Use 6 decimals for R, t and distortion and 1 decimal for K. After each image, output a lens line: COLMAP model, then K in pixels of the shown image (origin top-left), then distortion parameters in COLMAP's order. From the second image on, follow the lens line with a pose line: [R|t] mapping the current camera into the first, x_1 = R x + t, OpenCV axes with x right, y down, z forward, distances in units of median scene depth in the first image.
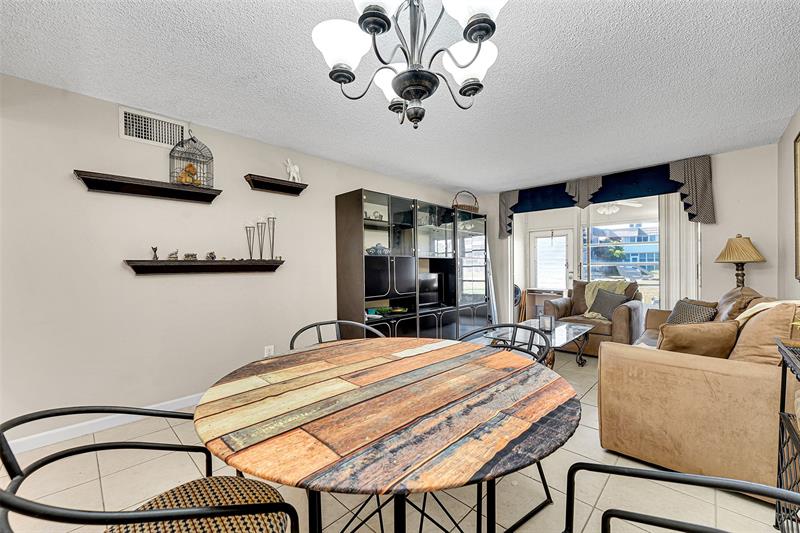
lens RADIAL K [[318.2, 0, 392.6], [0, 318.2, 267.0], [0, 0, 1]] dist [0.000159, 0.000152]
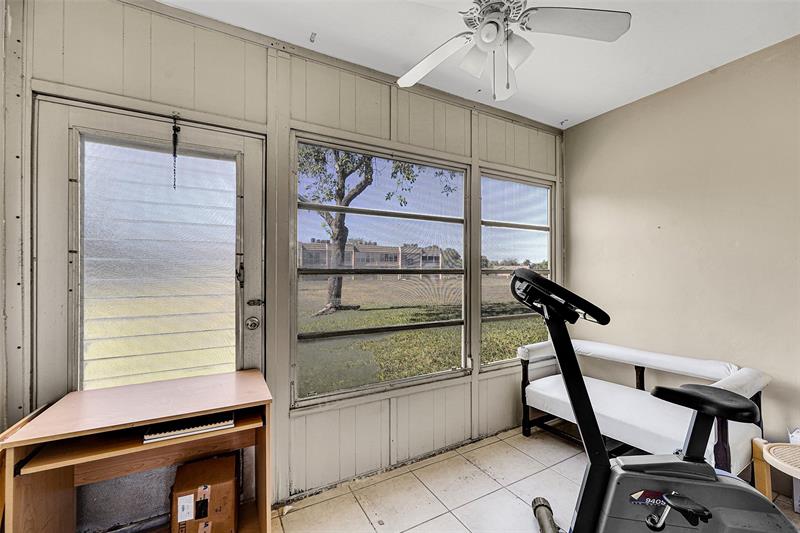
lens RADIAL K [[323.0, 0, 399.2], [0, 323.0, 271.2], [0, 0, 1]] dist [0.000053, 0.000064]
pose [[0.299351, 0.018649, 0.953961, 0.515314], [0.005713, 0.999756, -0.021337, -0.004515], [-0.954126, 0.011837, 0.299171, 1.211733]]
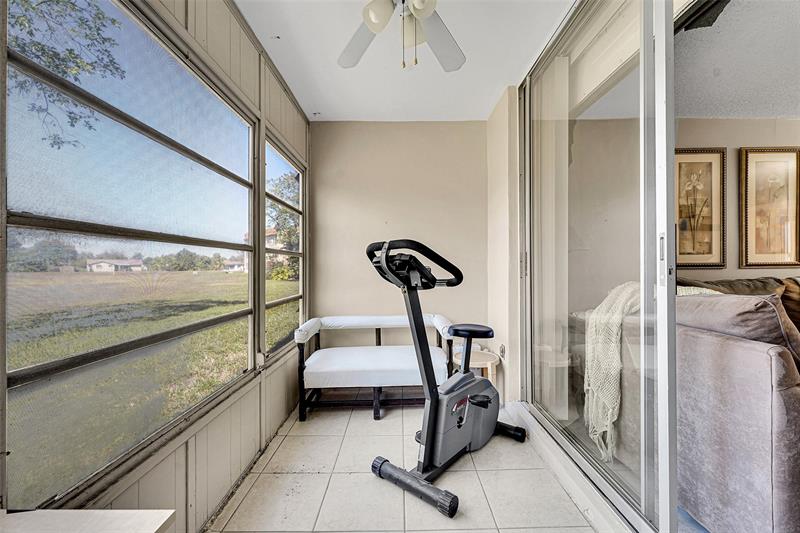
lens RADIAL K [[318.2, 0, 392.6], [0, 318.2, 267.0], [0, 0, 1]] dist [0.000159, 0.000152]
pose [[-0.678459, 0.016817, 0.734445, 0.608855], [0.017873, 0.999820, -0.006383, 0.014854], [-0.734421, 0.008796, -0.678638, 1.402001]]
